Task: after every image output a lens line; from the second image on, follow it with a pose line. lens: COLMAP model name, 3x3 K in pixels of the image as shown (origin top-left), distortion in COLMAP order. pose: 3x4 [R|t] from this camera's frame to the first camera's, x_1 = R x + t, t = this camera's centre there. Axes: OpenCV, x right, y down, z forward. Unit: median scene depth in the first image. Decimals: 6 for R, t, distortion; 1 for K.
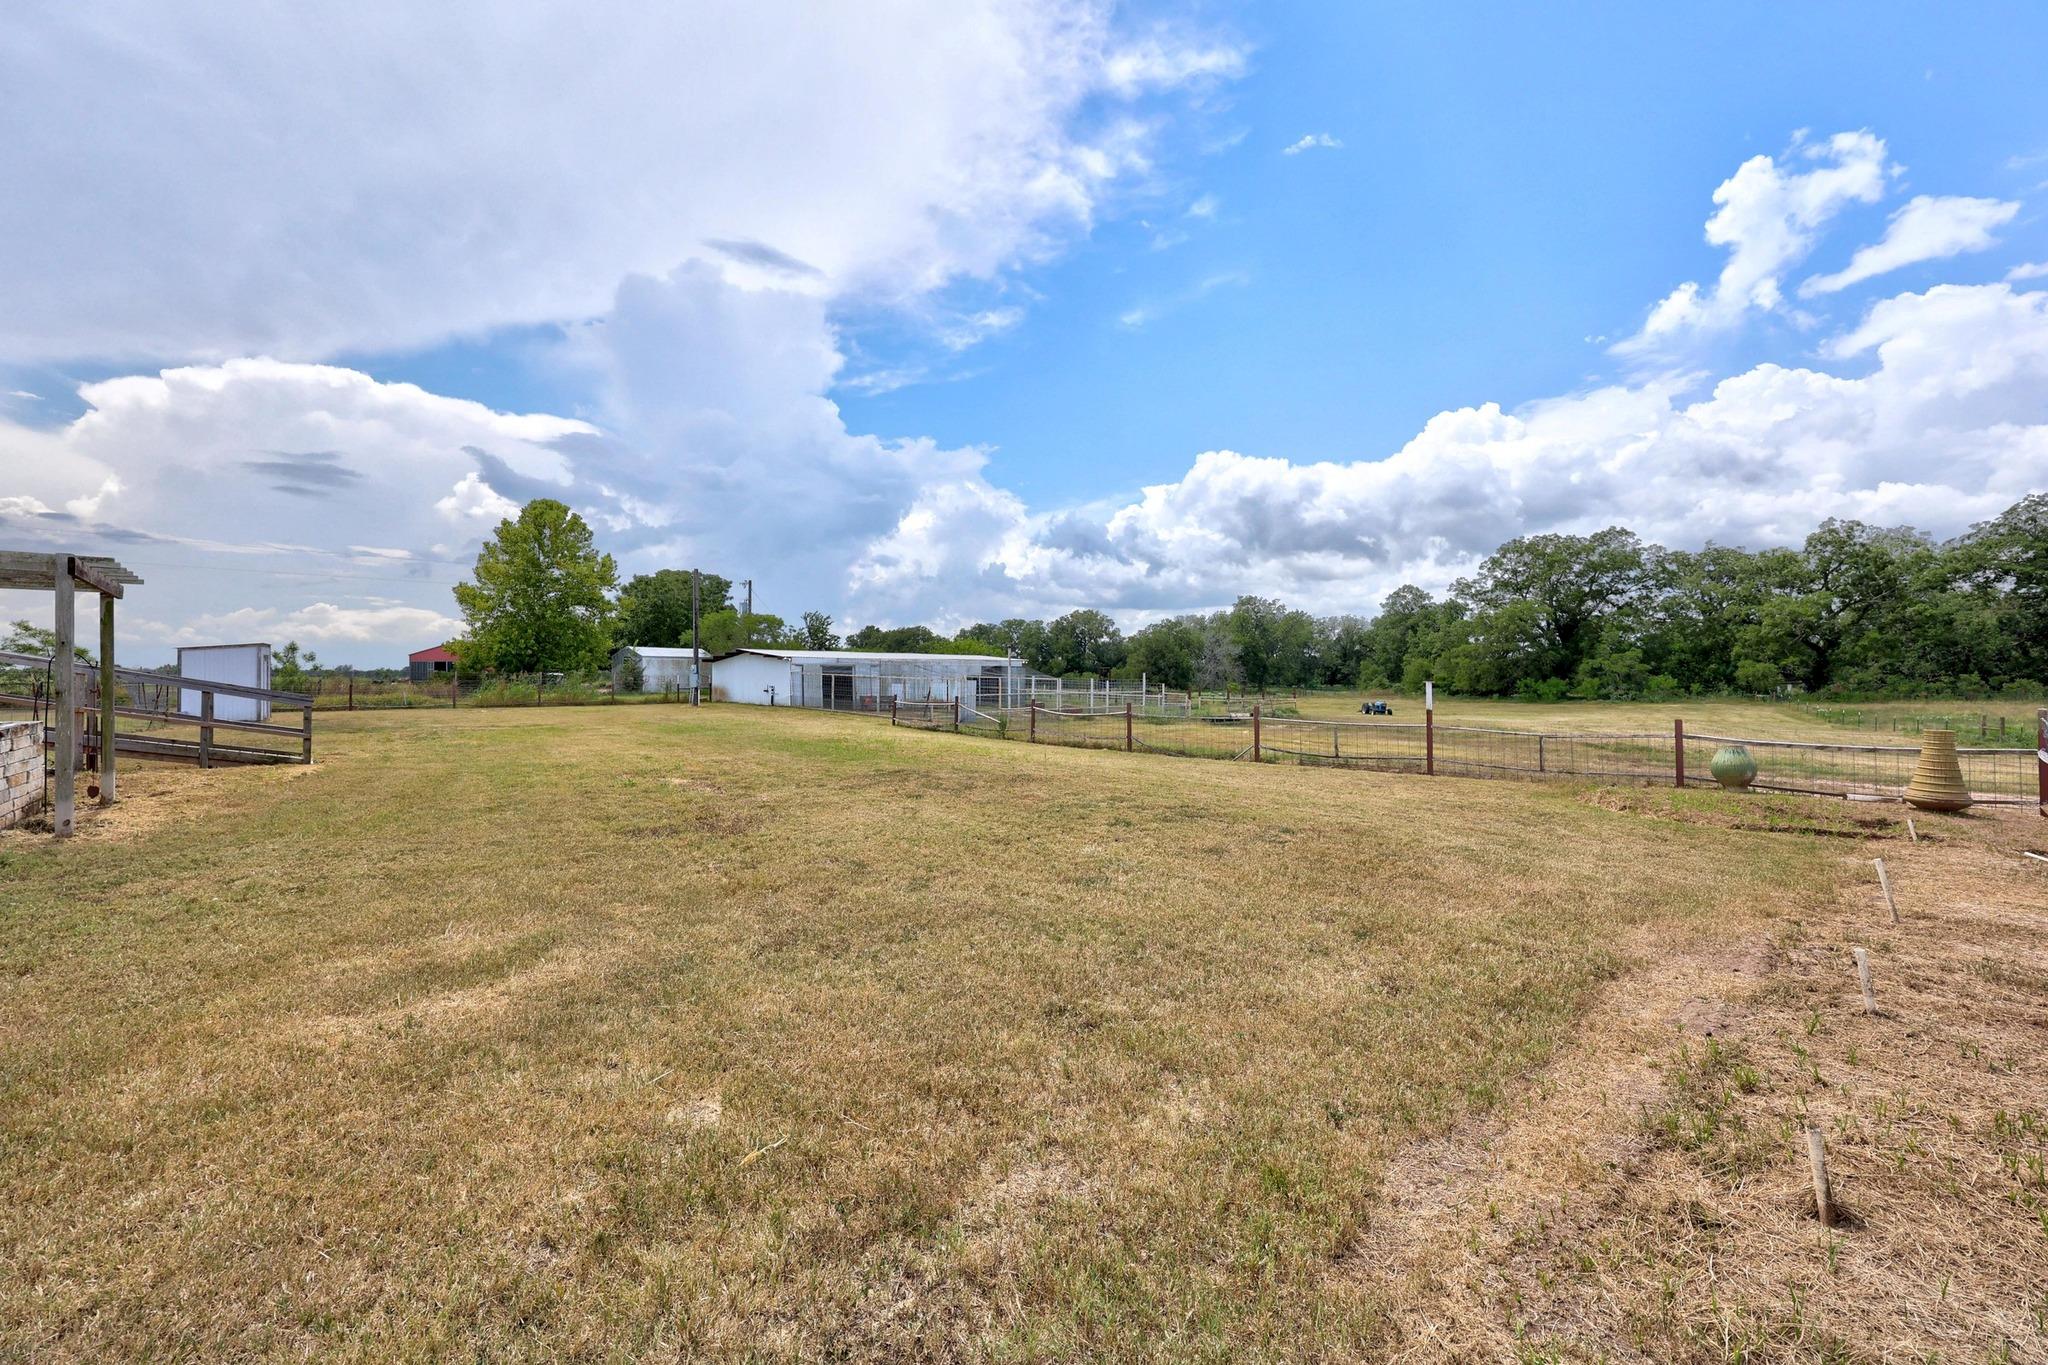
lens RADIAL K [[869.1, 0, 988.7], [0, 869.1, 676.1], [0, 0, 1]] dist [-0.005223, 0.000255]
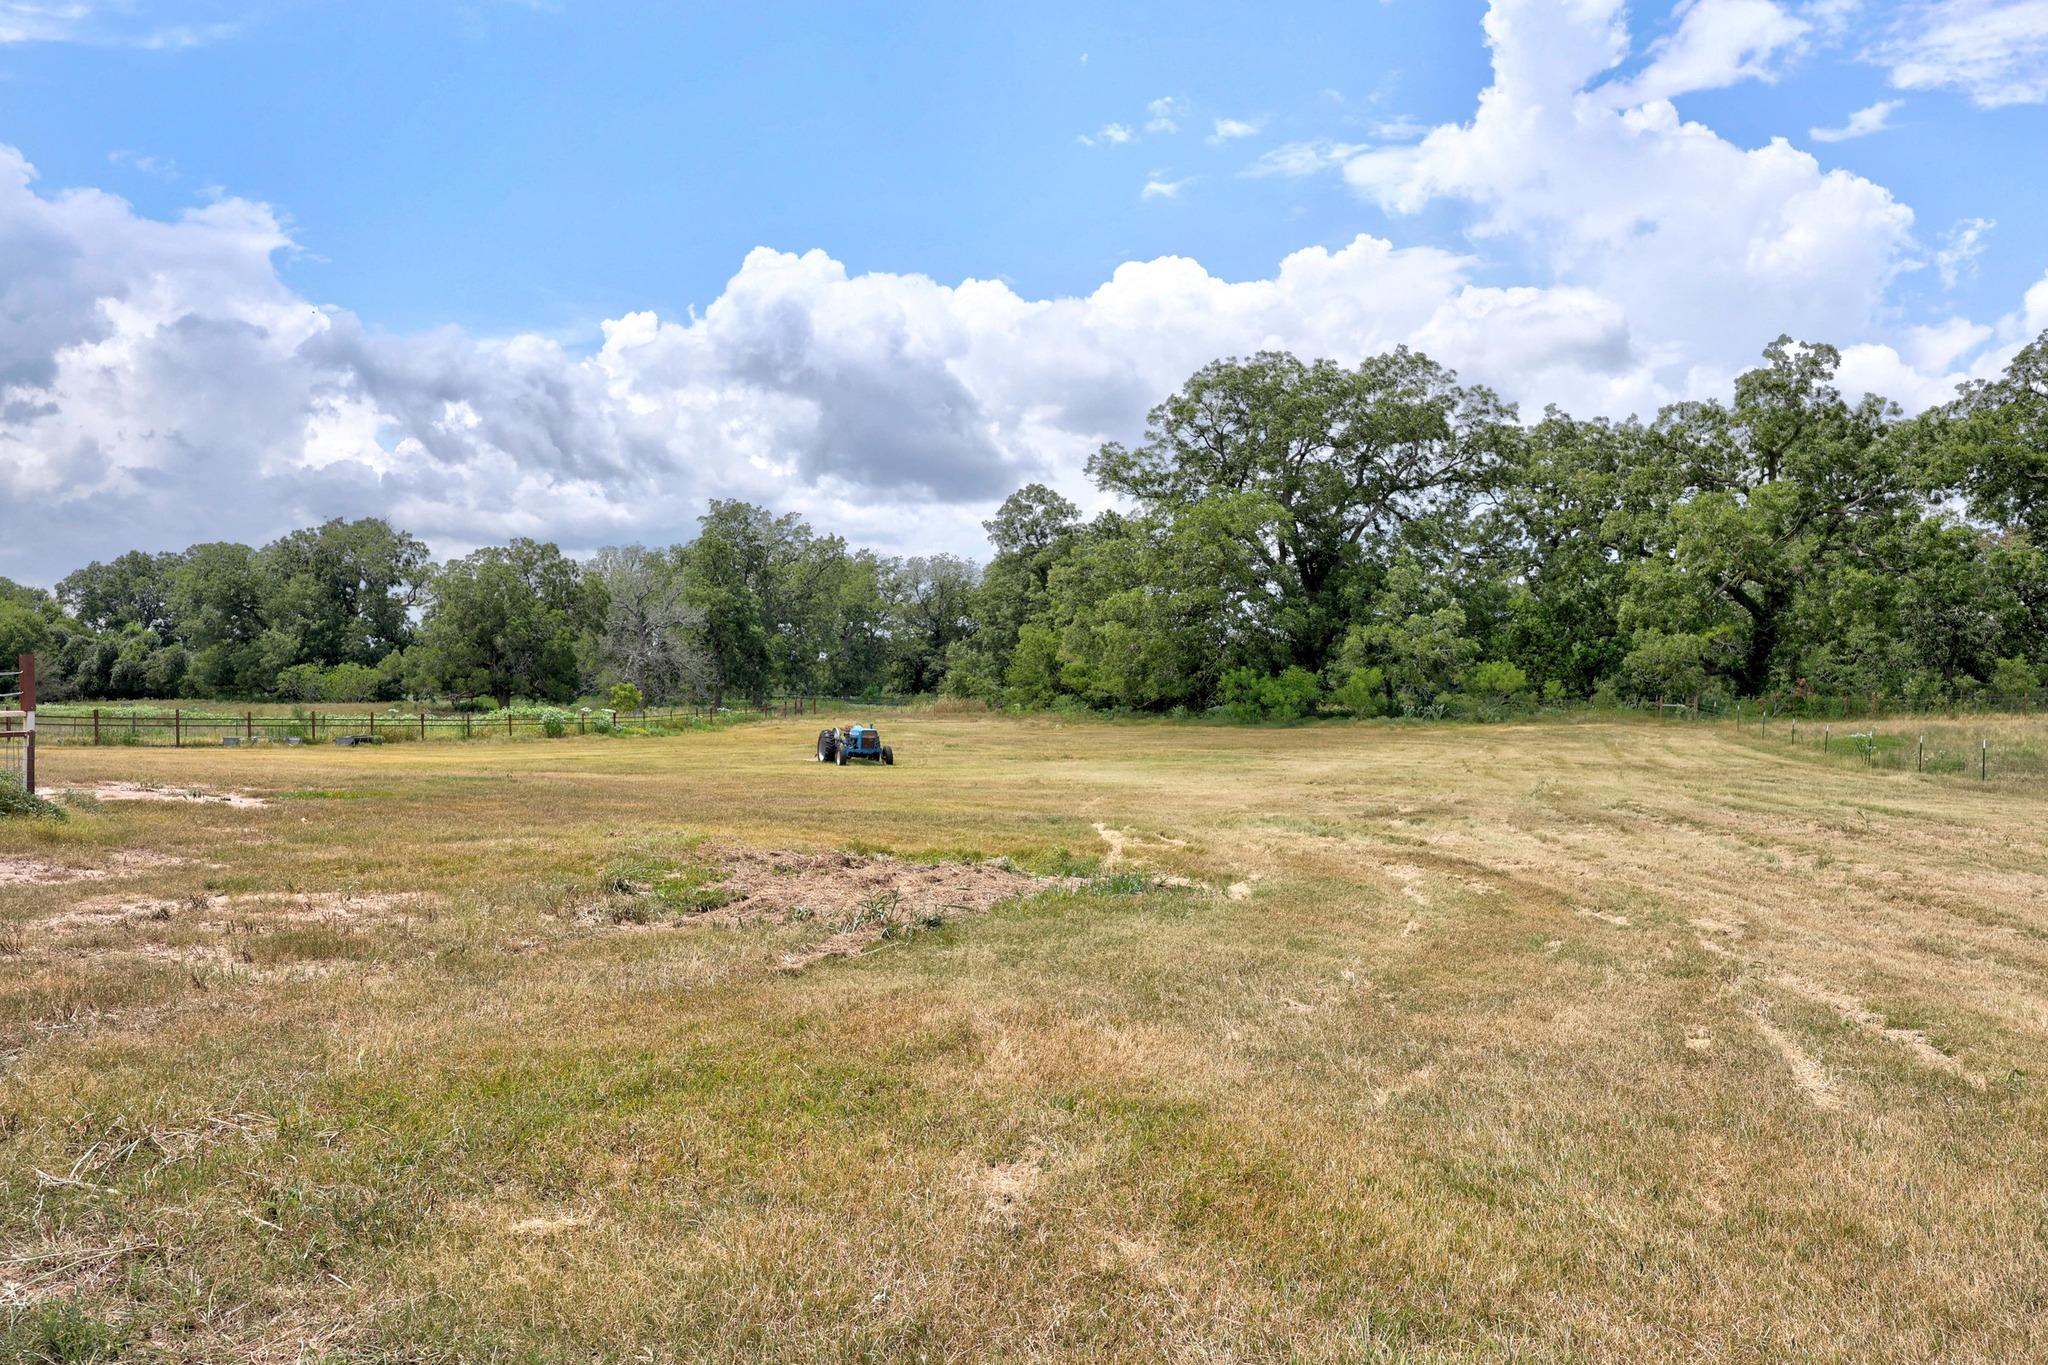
lens RADIAL K [[1575.3, 0, 1027.1], [0, 1575.3, 690.0], [0, 0, 1]] dist [0.009613, 0.002099]
pose [[0.916904, -0.001973, 0.399103, 0.199540], [0.000773, 0.999995, 0.003169, 0.009975], [-0.399107, -0.002598, 0.916901, 0.306581]]
